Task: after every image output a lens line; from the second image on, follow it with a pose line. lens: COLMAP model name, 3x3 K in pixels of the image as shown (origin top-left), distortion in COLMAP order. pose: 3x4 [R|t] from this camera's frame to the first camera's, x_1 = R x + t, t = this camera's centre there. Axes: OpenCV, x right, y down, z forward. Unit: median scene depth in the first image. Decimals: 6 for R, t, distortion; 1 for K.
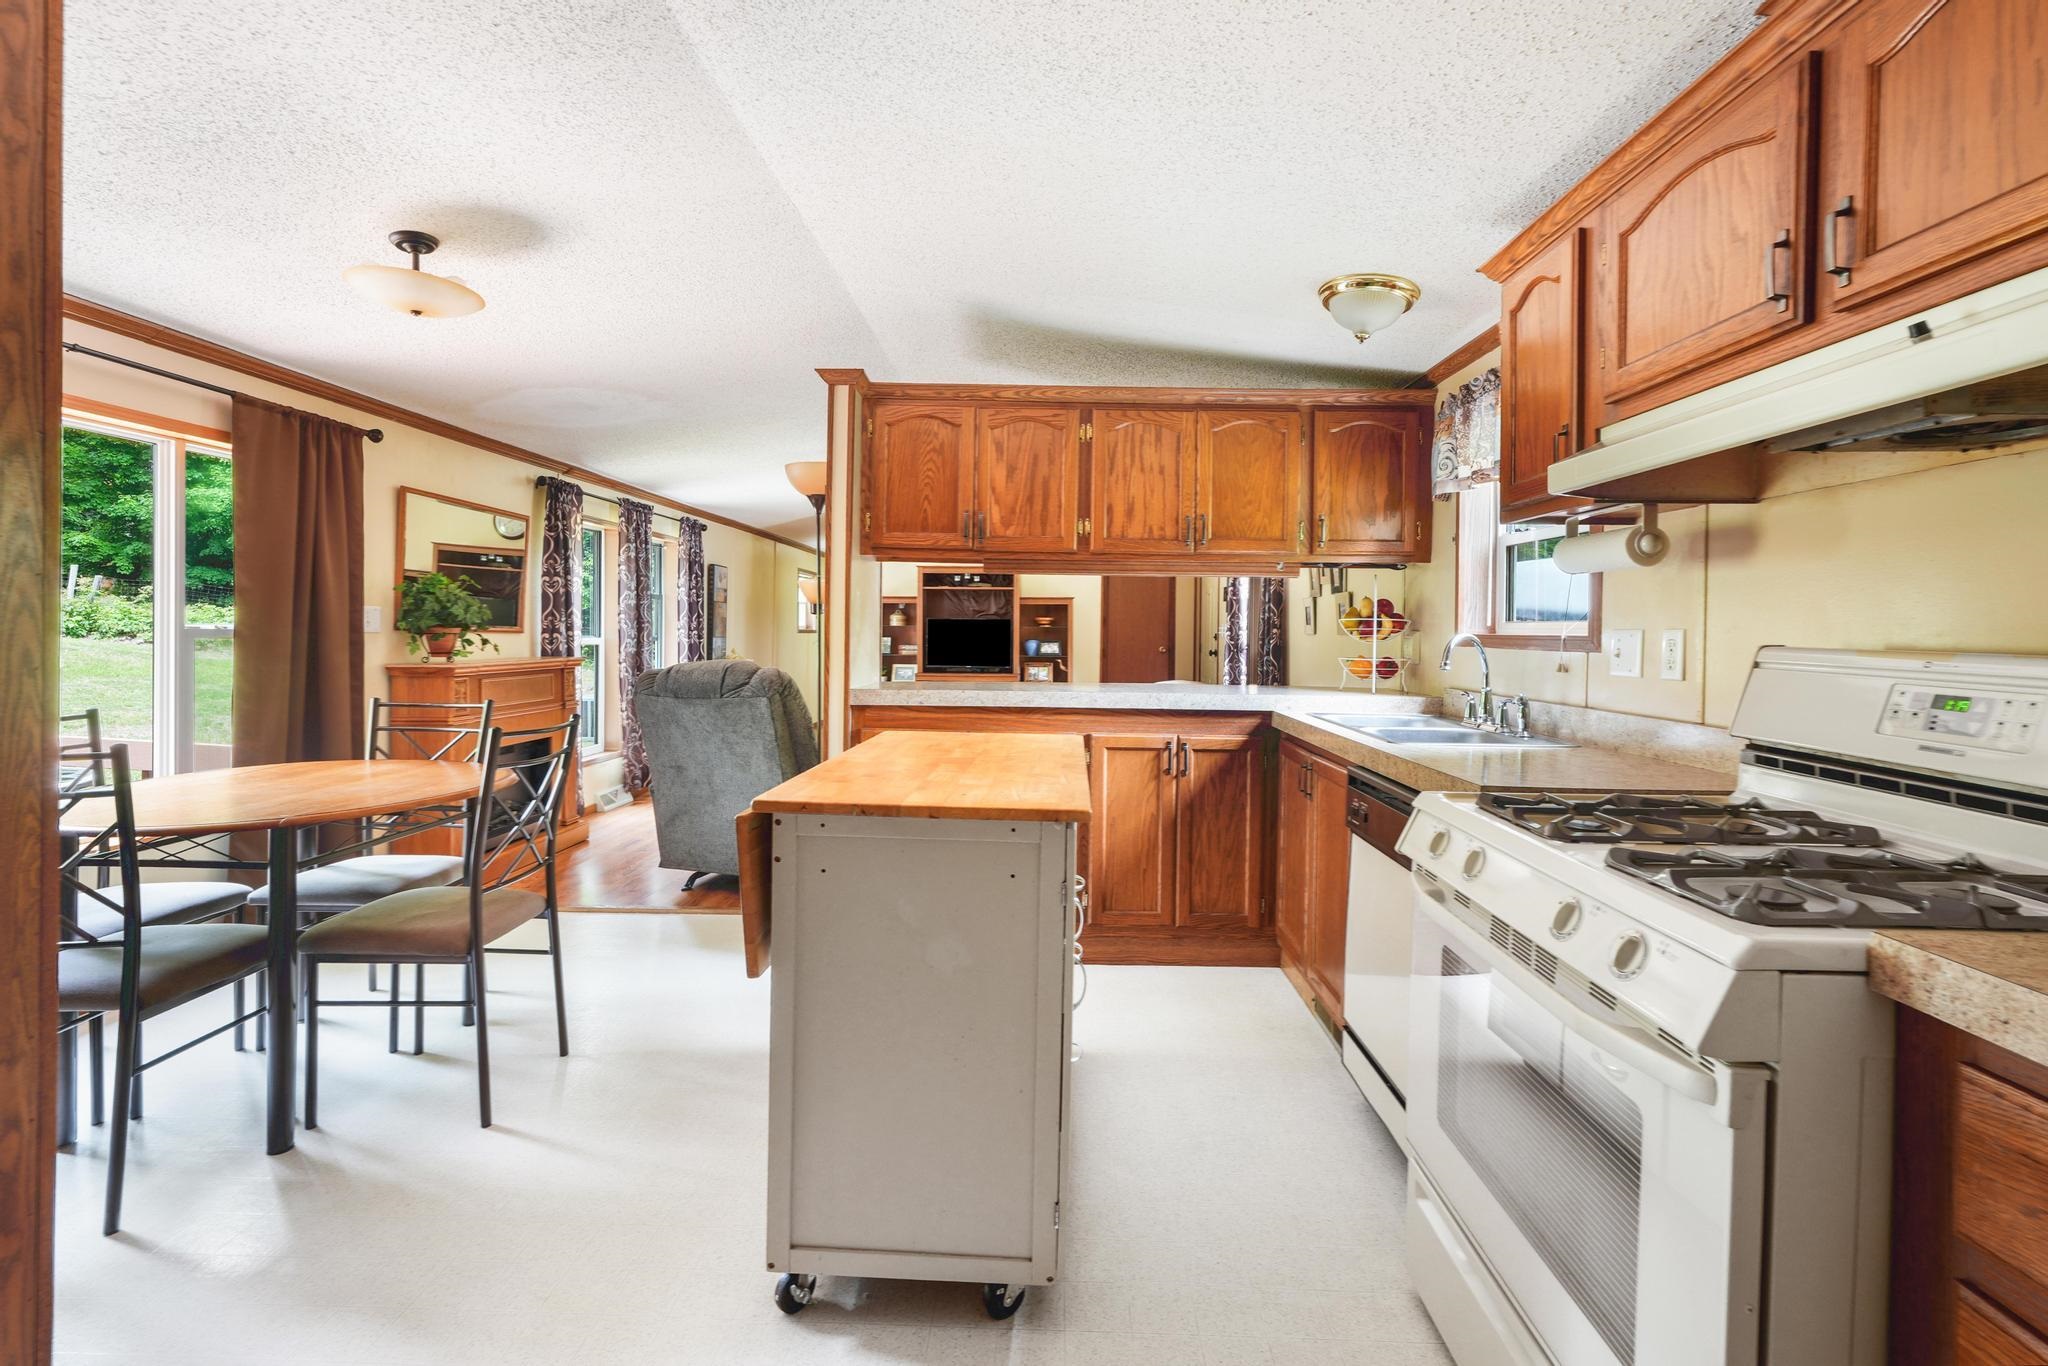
lens RADIAL K [[889.9, 0, 1047.5], [0, 889.9, 639.0], [0, 0, 1]] dist [-0.001249, -0.000039]
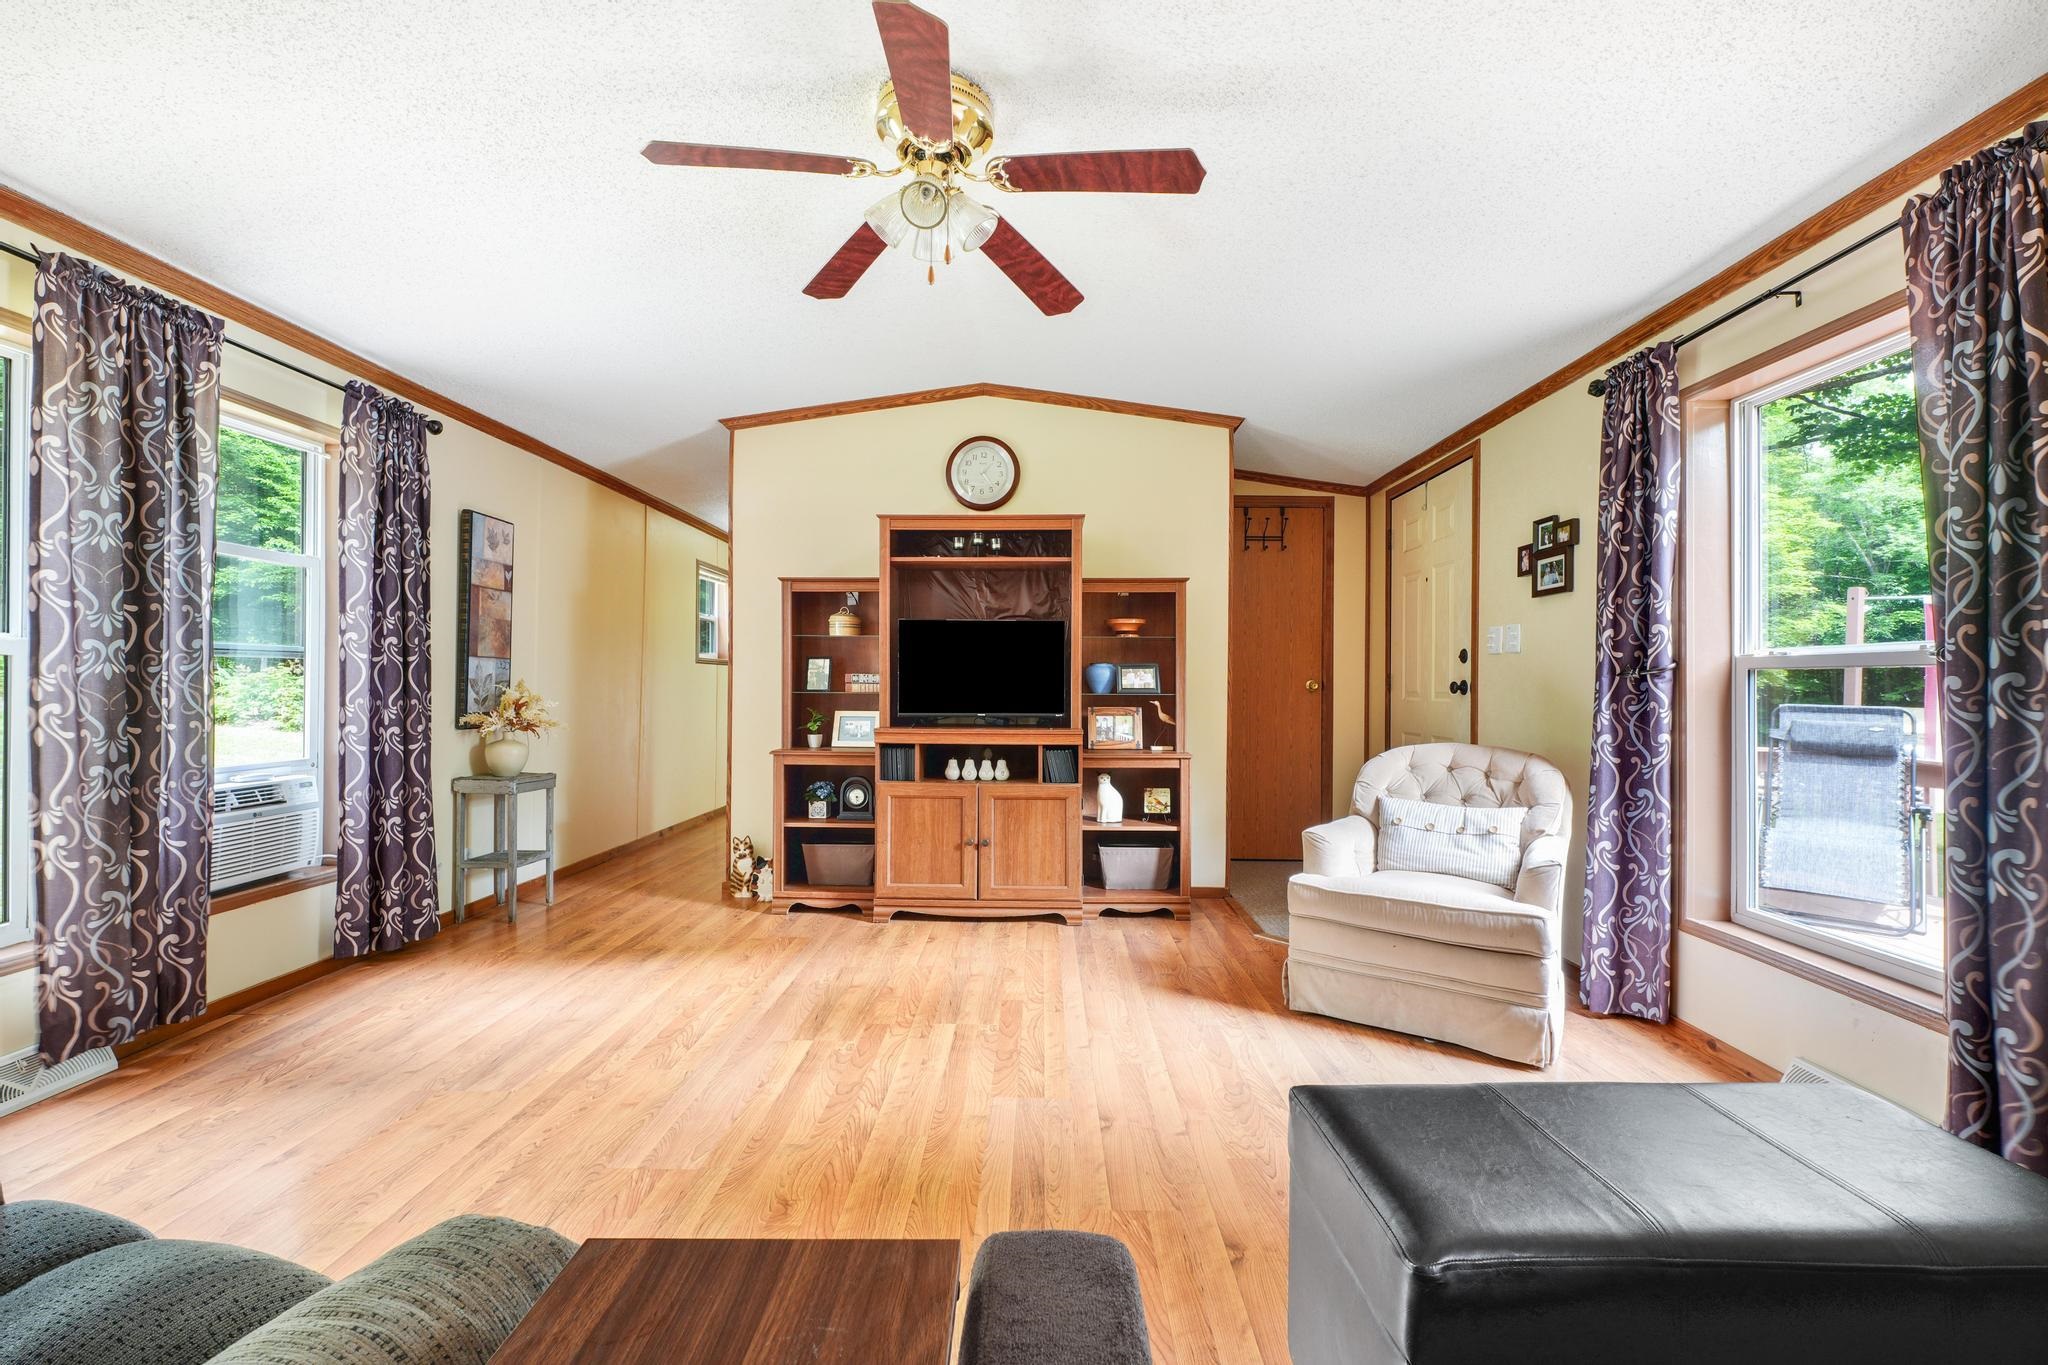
lens RADIAL K [[889.9, 0, 1011.6], [0, 889.9, 683.9], [0, 0, 1]] dist [-0.001249, -0.000039]
pose [[0.999636, -0.003512, -0.026750, -0.056693], [0.003251, 0.999947, -0.009797, 0.018069], [0.026783, 0.009707, 0.999594, 0.490137]]
